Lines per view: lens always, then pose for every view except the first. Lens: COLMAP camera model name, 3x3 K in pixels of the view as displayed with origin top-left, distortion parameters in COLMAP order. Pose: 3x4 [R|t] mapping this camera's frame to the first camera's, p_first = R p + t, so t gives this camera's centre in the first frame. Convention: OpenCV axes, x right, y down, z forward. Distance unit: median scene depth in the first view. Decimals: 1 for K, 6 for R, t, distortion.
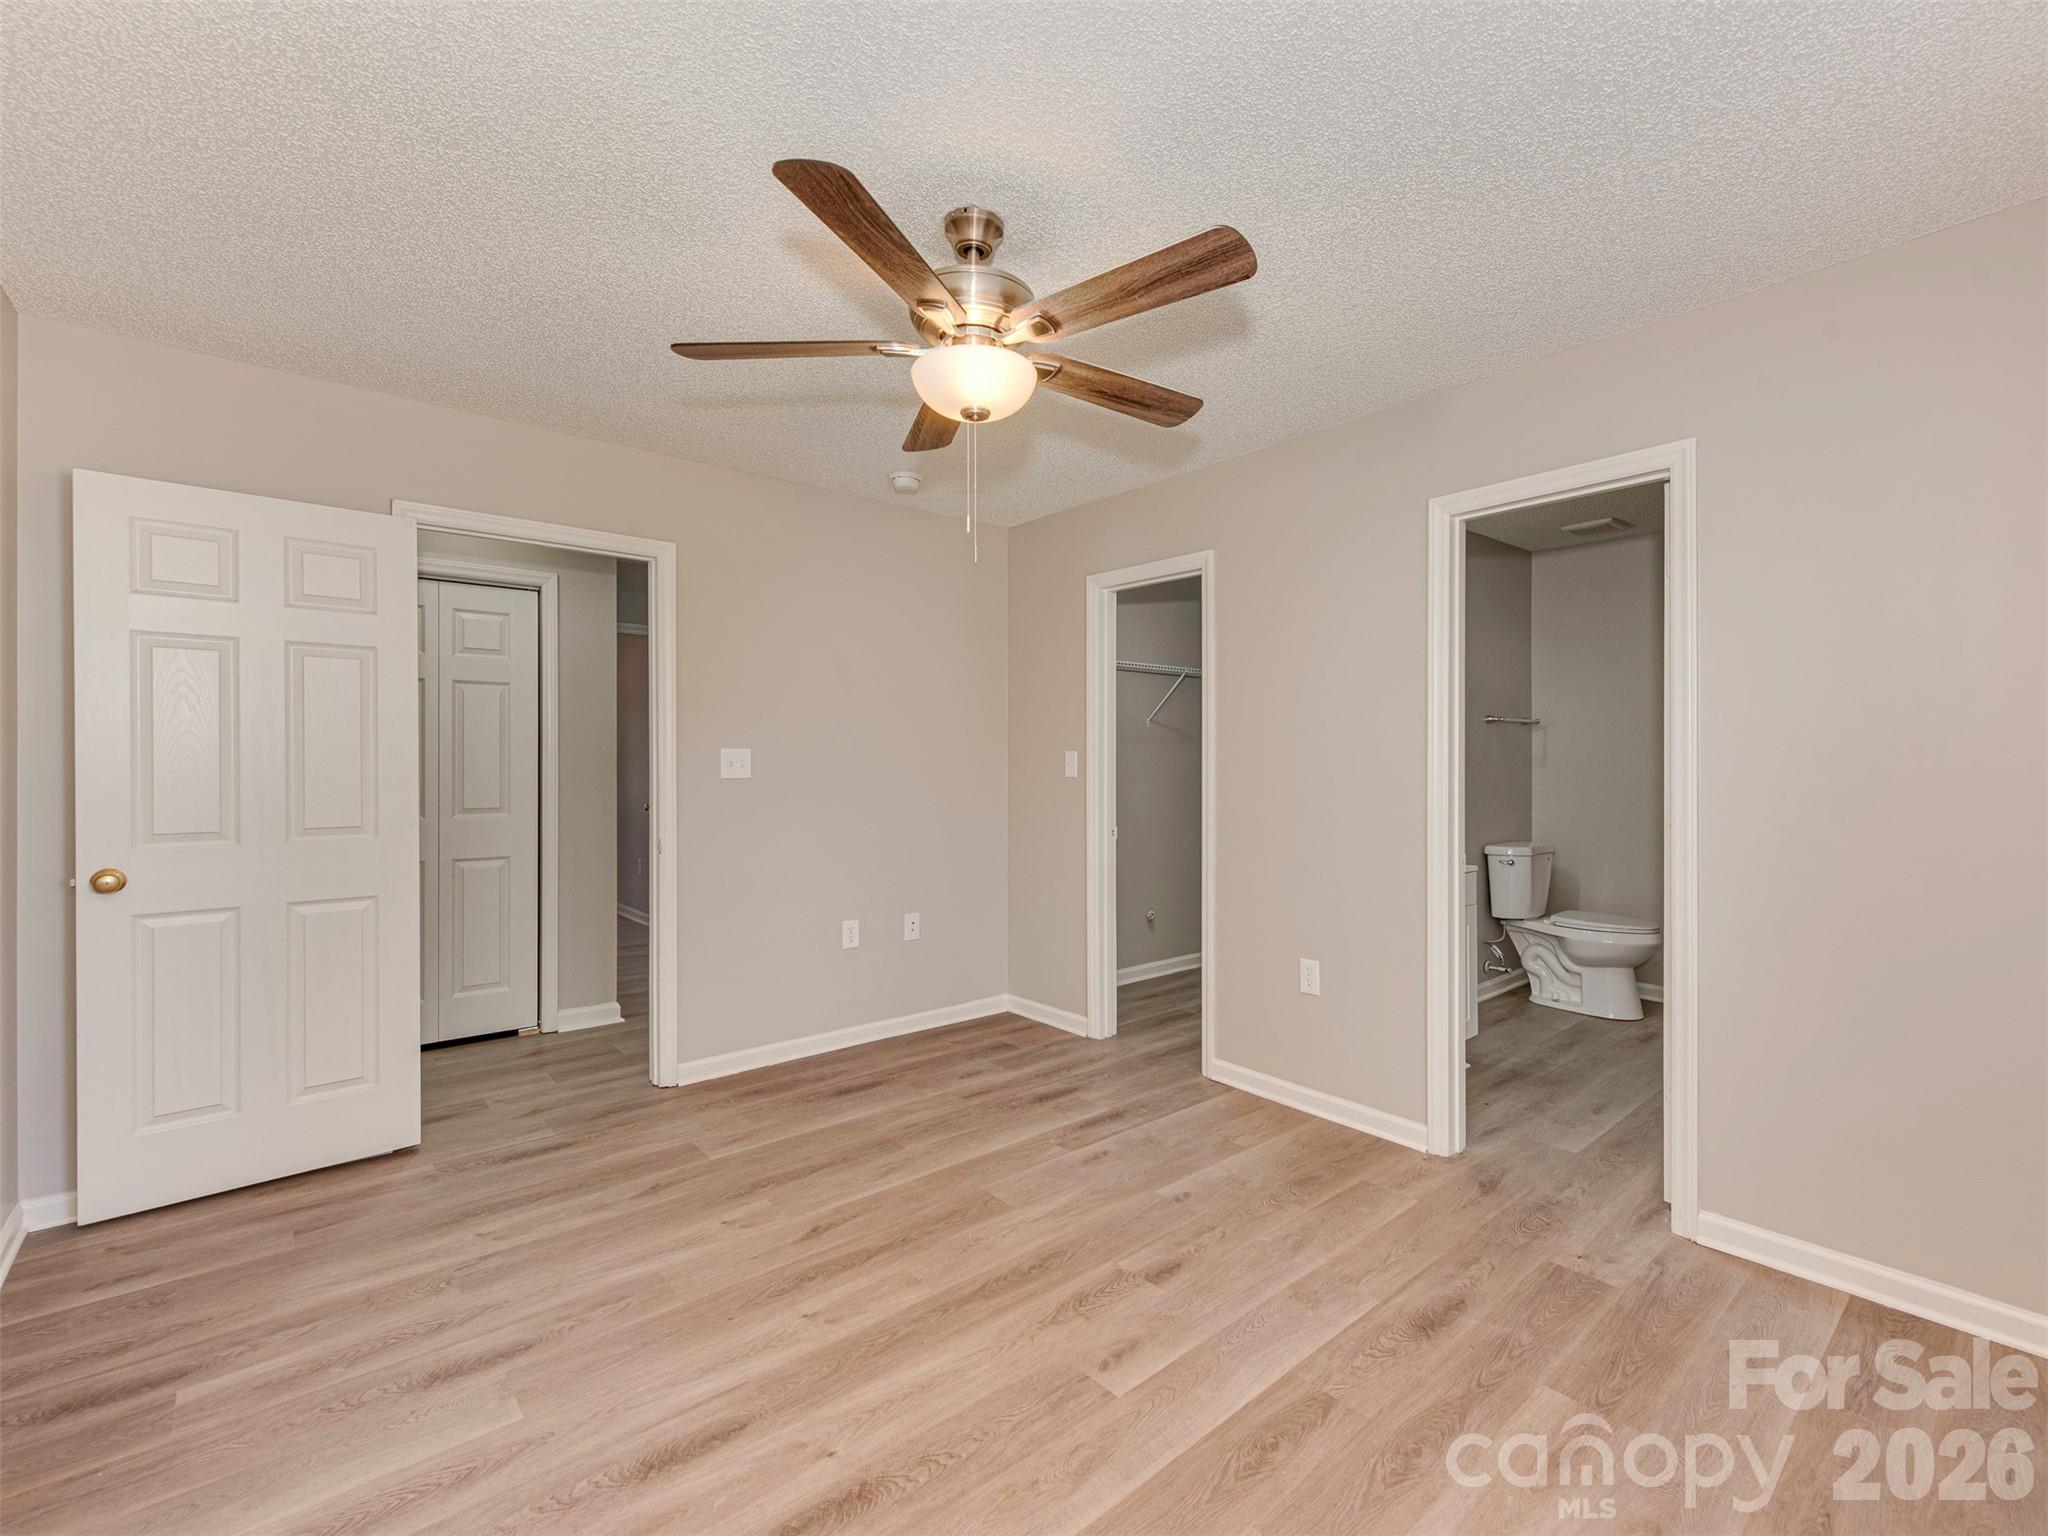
lens RADIAL K [[910.1, 0, 1023.9], [0, 910.1, 754.9], [0, 0, 1]] dist [0.008679, -0.004497]
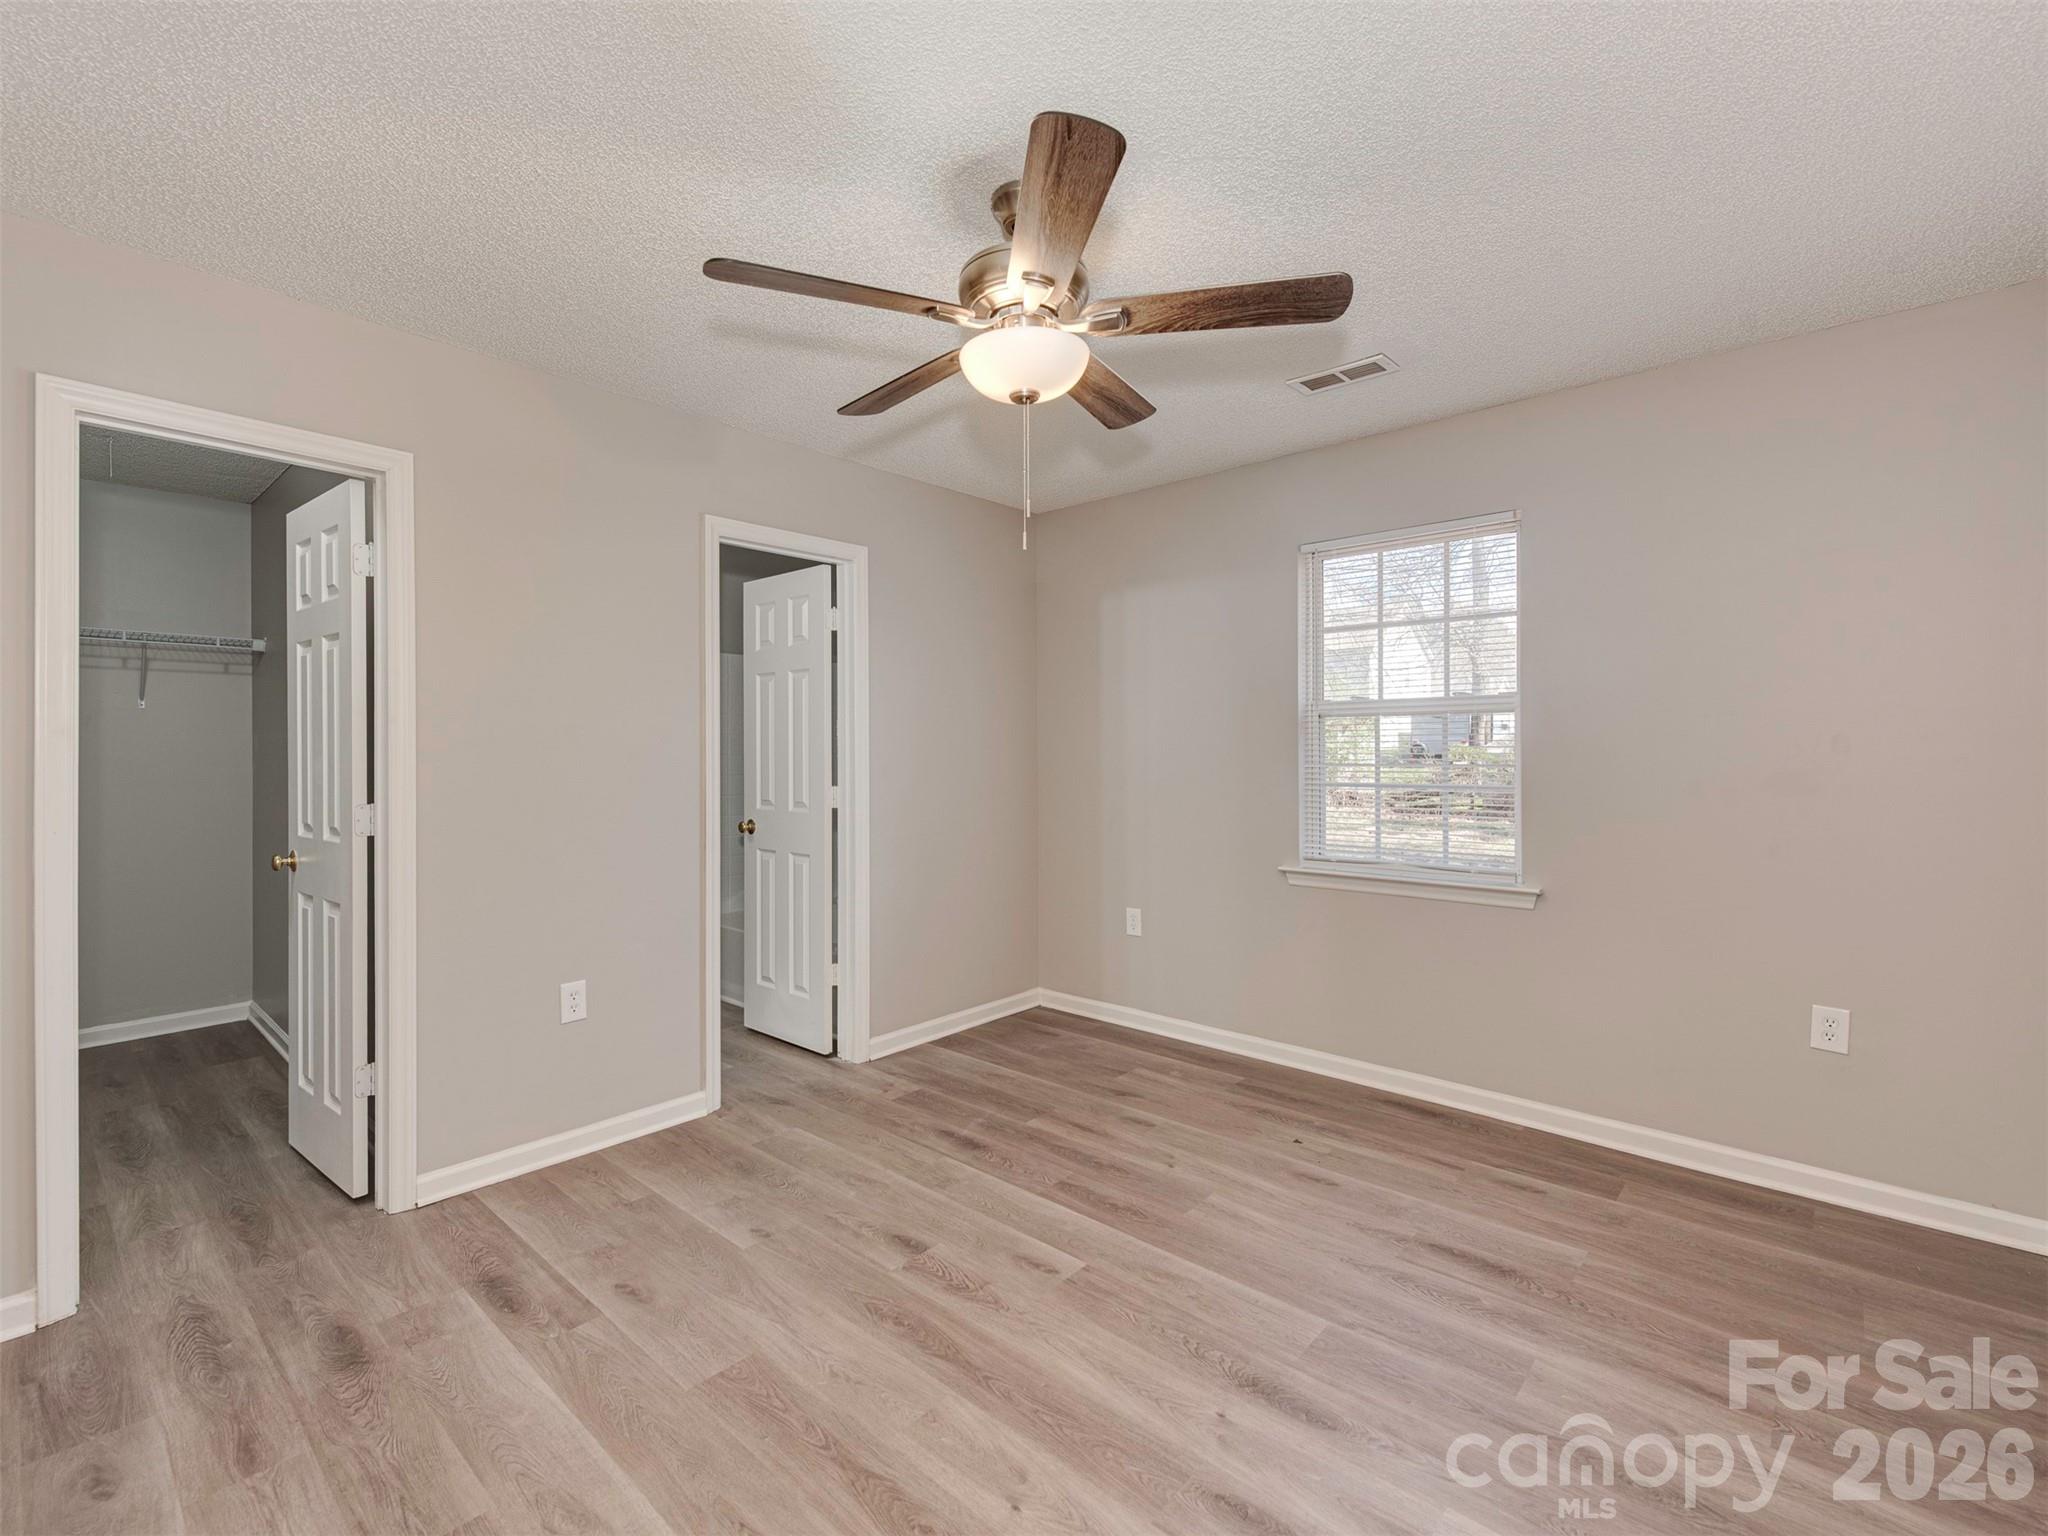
lens RADIAL K [[910.1, 0, 1015.2], [0, 910.1, 757.4], [0, 0, 1]] dist [0.008679, -0.004497]
pose [[-0.137766, -0.005359, 0.990450, -0.871795], [-0.001518, 0.999985, 0.005200, 0.000843], [-0.990464, -0.000787, -0.137772, 0.989007]]
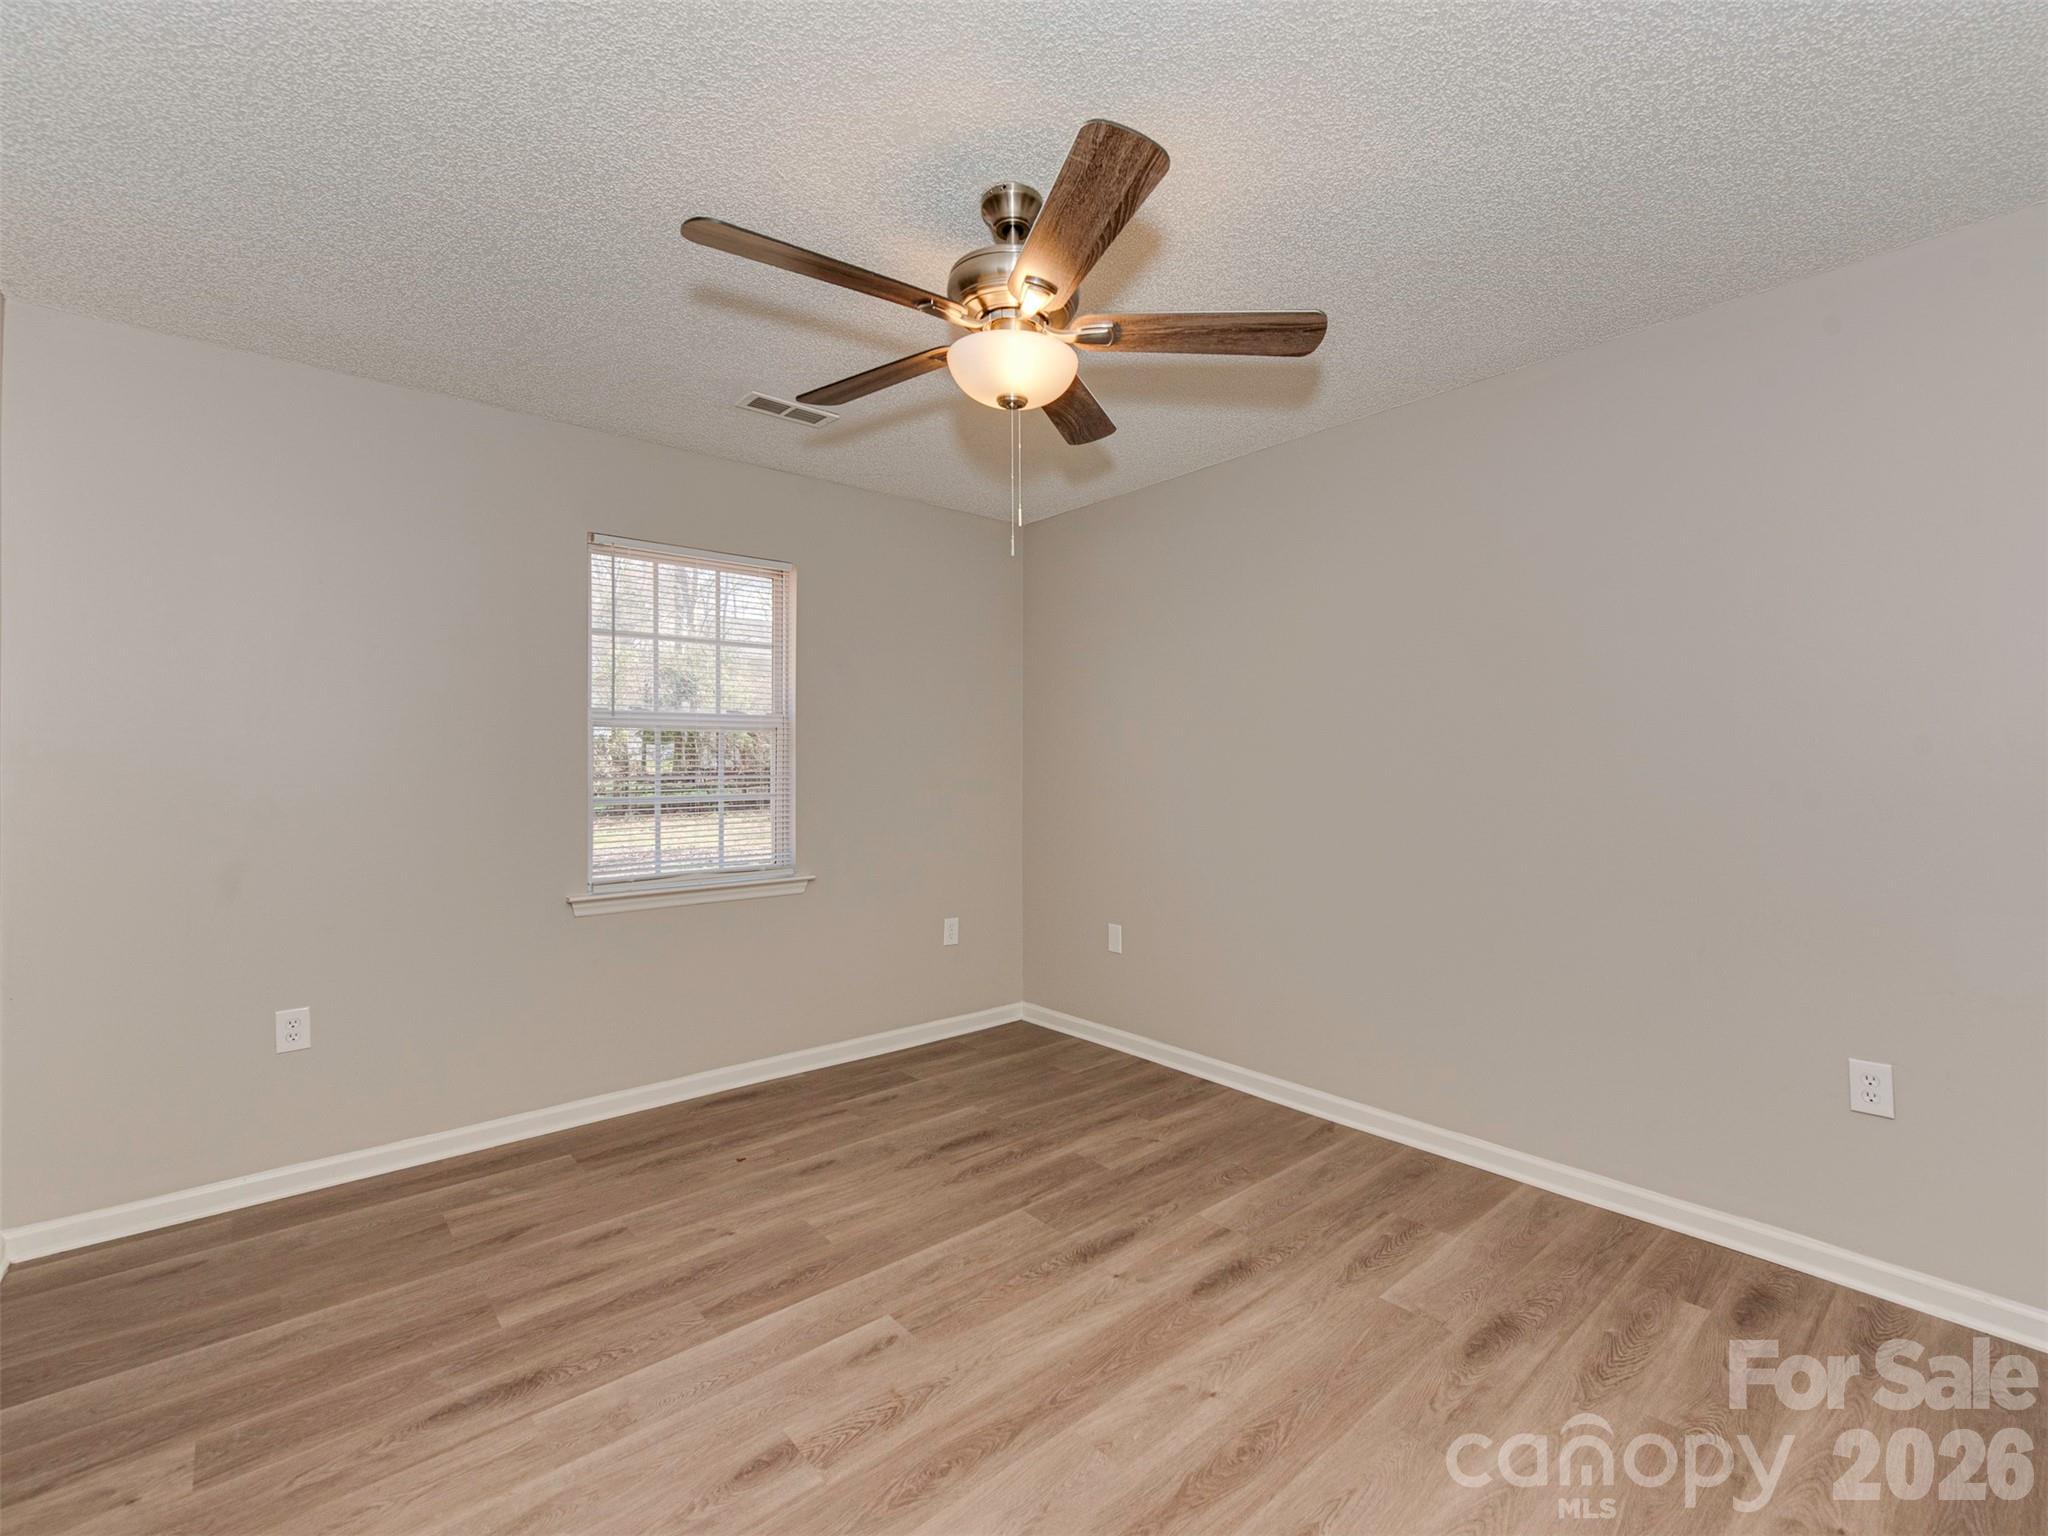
lens RADIAL K [[910.1, 0, 1039.7], [0, 910.1, 751.9], [0, 0, 1]] dist [0.008679, -0.004497]
pose [[-0.999664, 0.003978, -0.025598, -0.047869], [0.004495, 0.999786, -0.020183, 0.011810], [0.025512, -0.020291, -0.999469, 1.691976]]
